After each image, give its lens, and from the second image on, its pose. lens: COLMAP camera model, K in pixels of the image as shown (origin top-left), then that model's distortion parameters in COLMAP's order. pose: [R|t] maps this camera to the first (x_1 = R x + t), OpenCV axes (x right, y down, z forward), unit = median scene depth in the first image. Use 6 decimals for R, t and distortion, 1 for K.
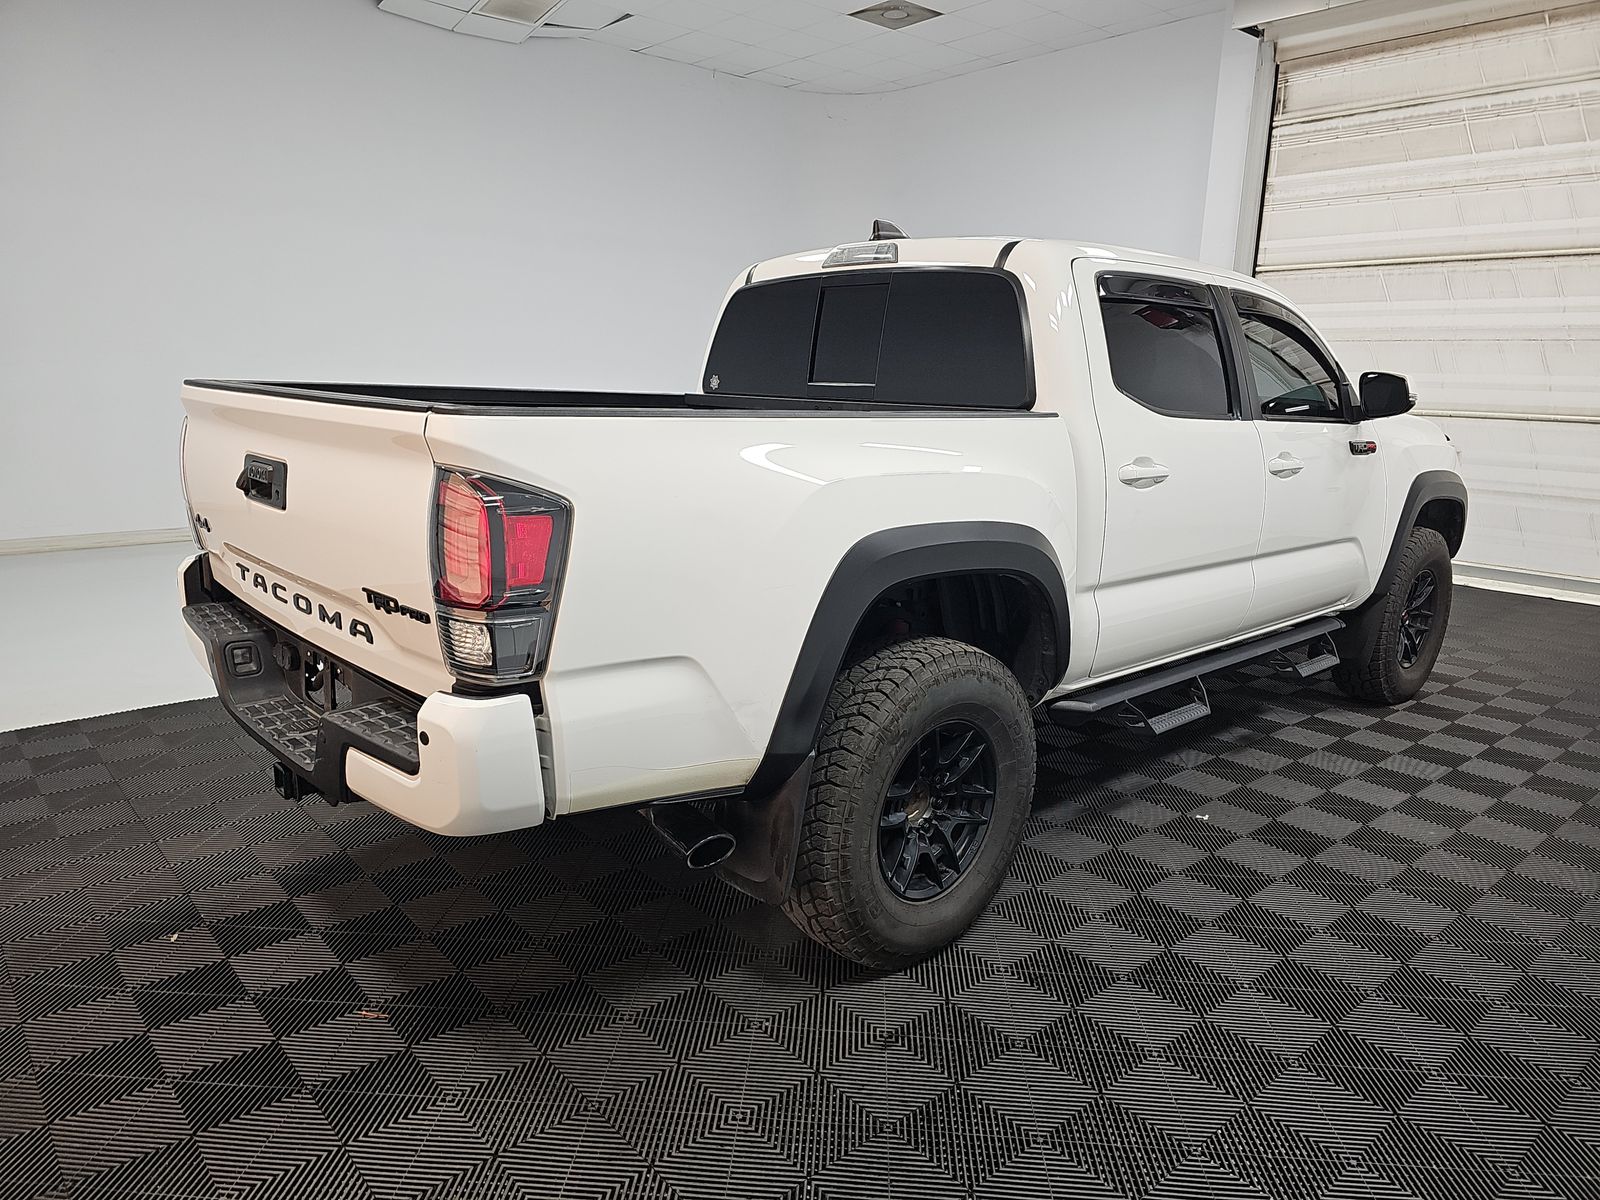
lens RADIAL K [[1066.3, 0, 772.5], [0, 1066.3, 604.6], [0, 0, 1]] dist [0.017962, -0.036971]
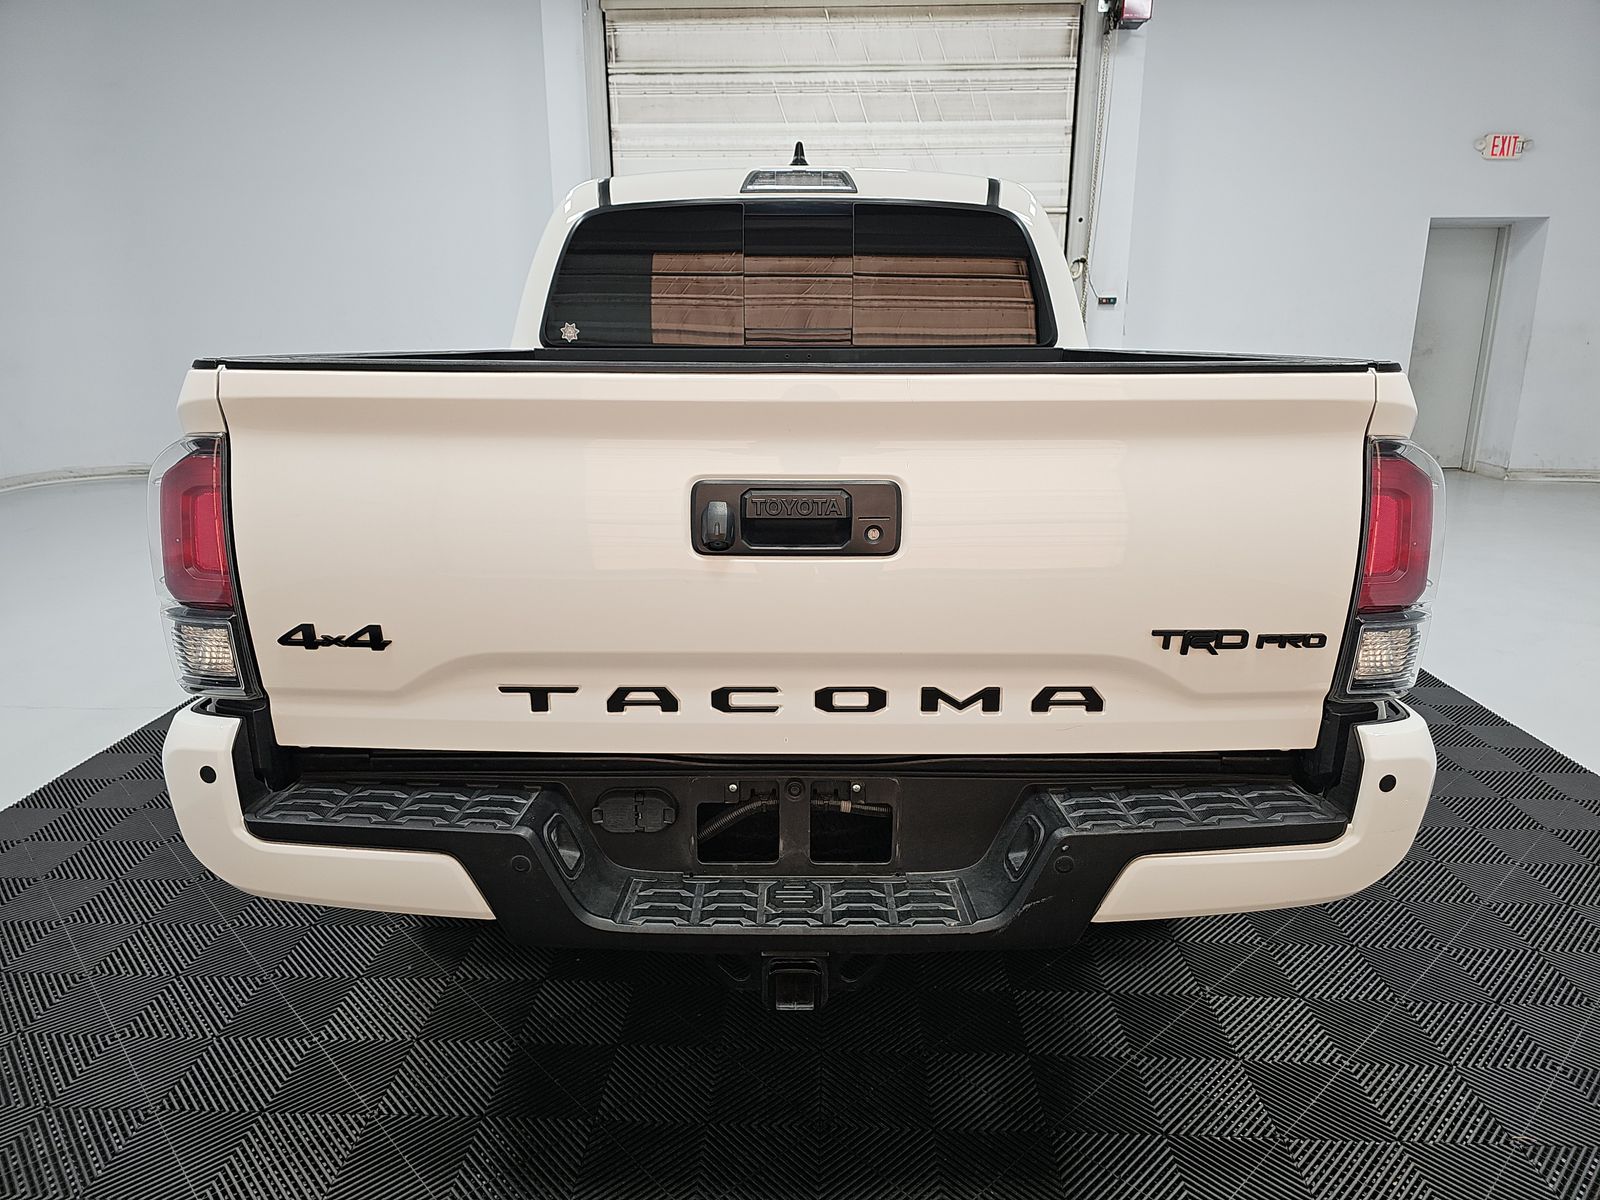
lens RADIAL K [[1073.0, 0, 790.4], [0, 1073.0, 605.2], [0, 0, 1]] dist [0.011897, -0.036282]
pose [[0.656964, -0.207952, 0.724675, -0.316520], [0.171949, 0.977203, 0.124534, -0.048245], [-0.734052, 0.042793, 0.677744, 0.211020]]
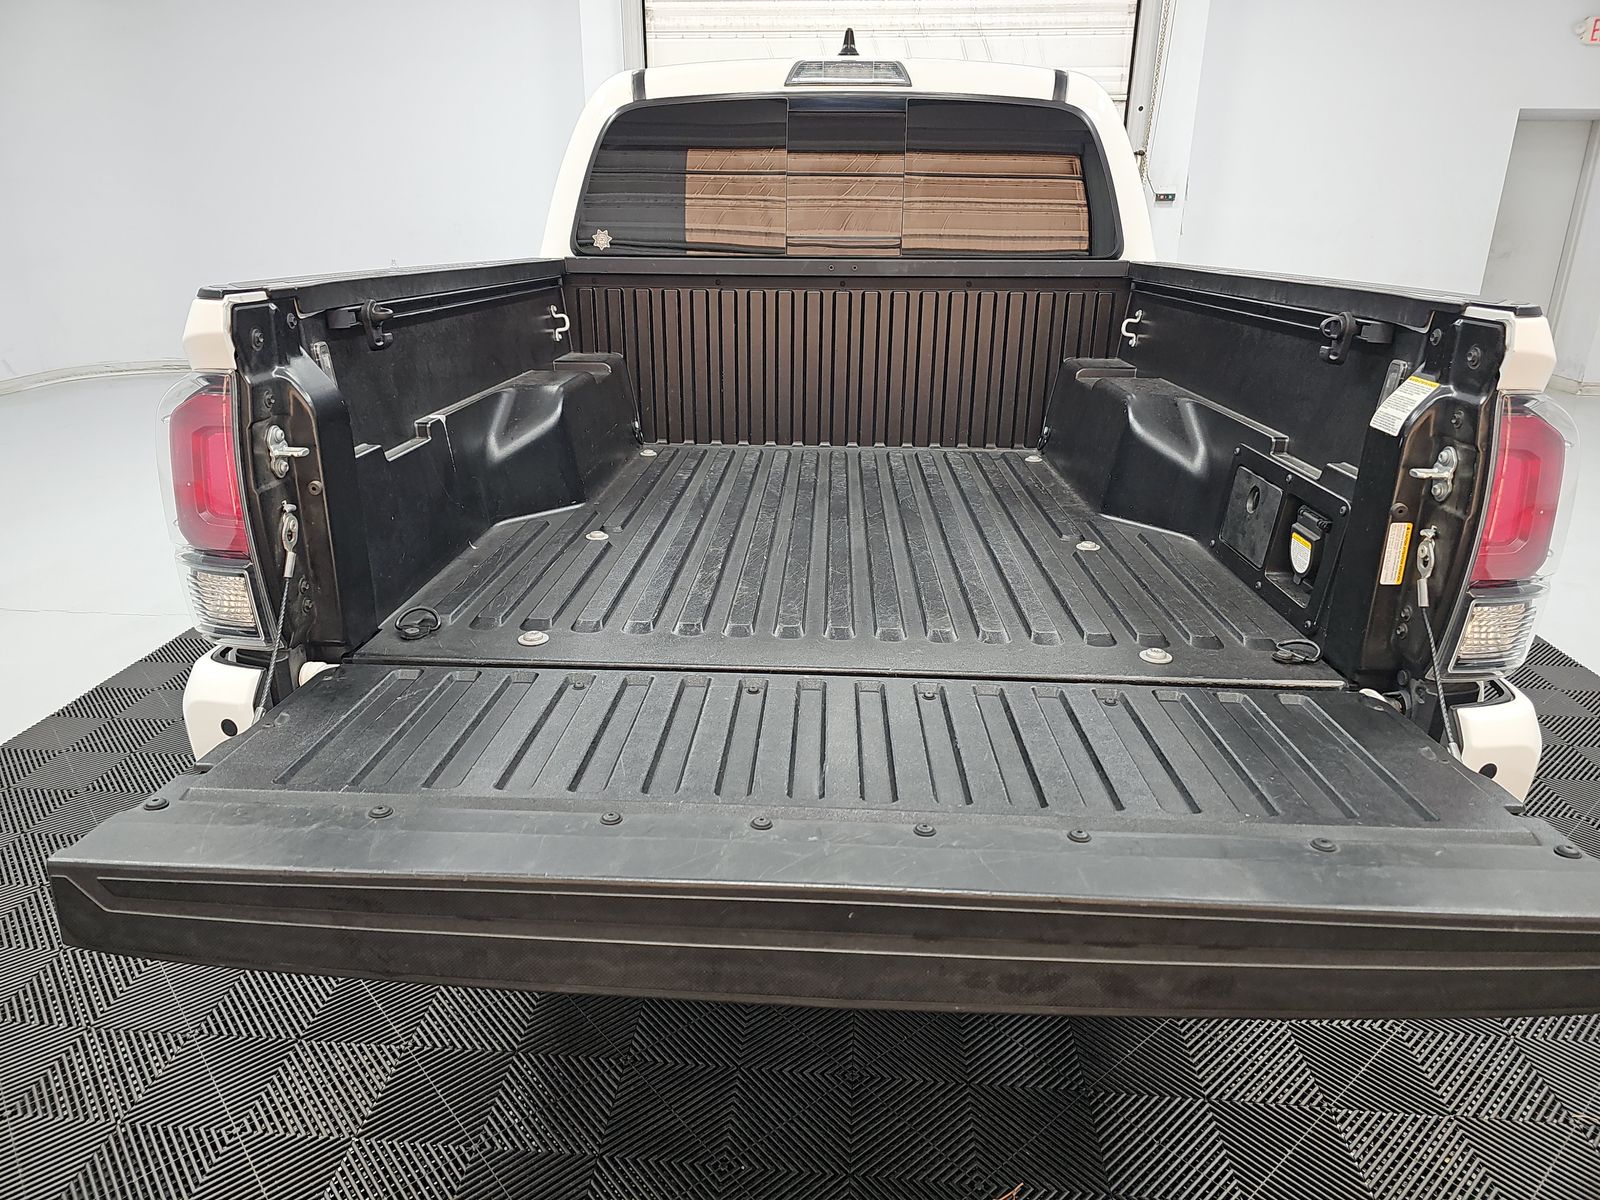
lens RADIAL K [[1066.3, 0, 772.5], [0, 1066.3, 604.6], [0, 0, 1]] dist [0.017962, -0.036971]
pose [[0.691521, -0.261654, 0.673303, -0.304826], [0.161084, 0.964478, 0.209367, -0.057402], [-0.704167, -0.036323, 0.709105, 0.224460]]
